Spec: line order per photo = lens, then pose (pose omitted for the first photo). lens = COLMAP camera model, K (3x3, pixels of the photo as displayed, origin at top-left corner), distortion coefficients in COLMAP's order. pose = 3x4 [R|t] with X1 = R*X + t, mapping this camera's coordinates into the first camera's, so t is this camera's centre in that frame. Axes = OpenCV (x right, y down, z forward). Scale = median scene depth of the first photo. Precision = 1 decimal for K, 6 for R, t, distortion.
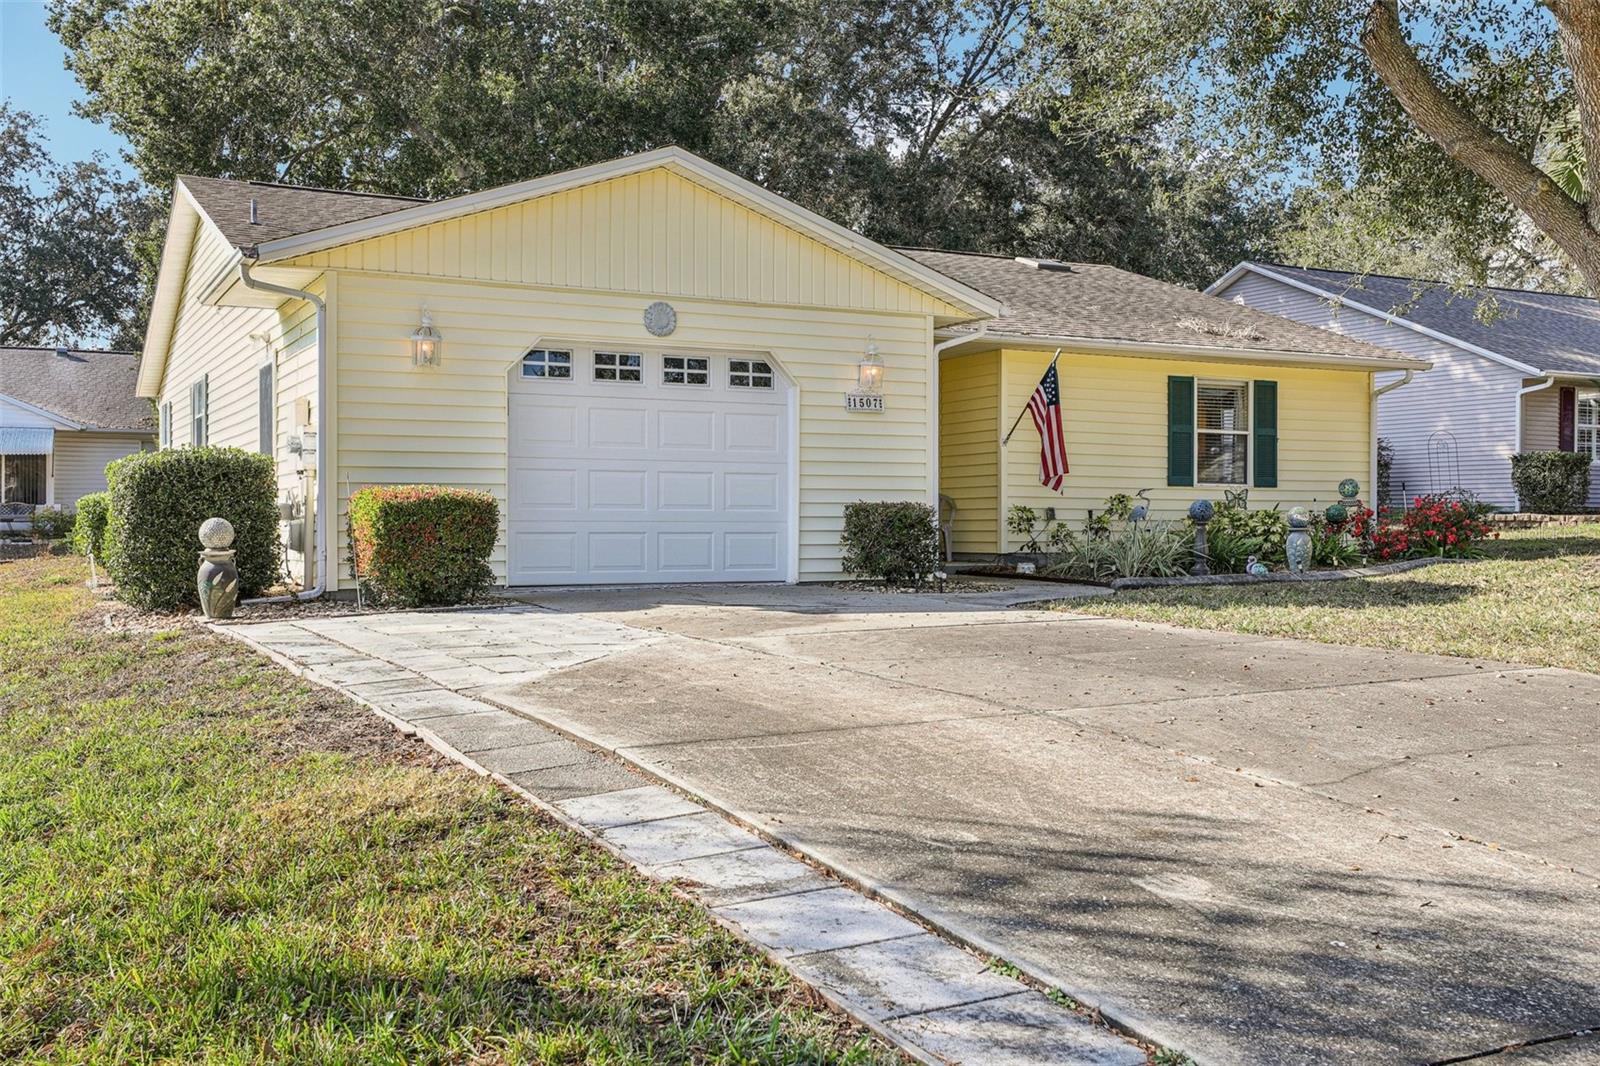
lens RADIAL K [[1514.8, 0, 800.3], [0, 1514.8, 531.7], [0, 0, 1]] dist [-0.005226, 0.000000]
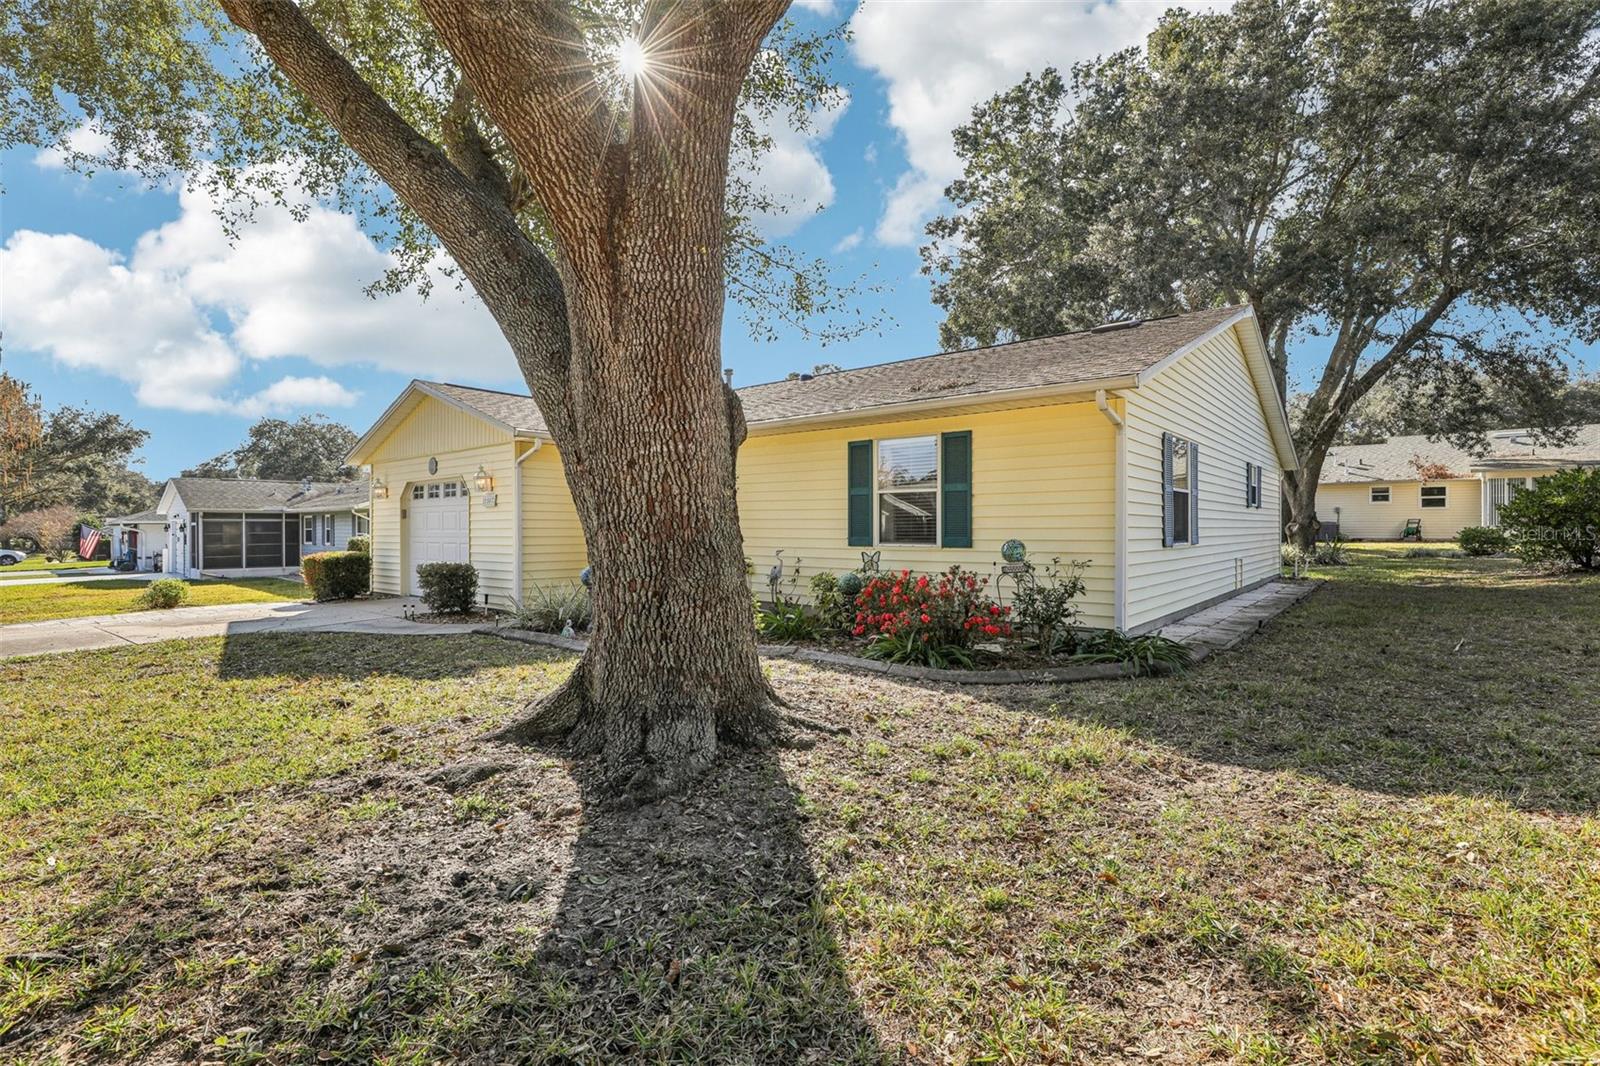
lens RADIAL K [[736.4, 0, 798.4], [0, 736.4, 531.6], [0, 0, 1]] dist [-0.002550, 0.000132]
pose [[0.370854, 0.006940, -0.928665, 0.688253], [-0.003519, 0.999975, 0.006068, -0.041776], [0.928684, 0.001017, 0.370869, 0.748882]]
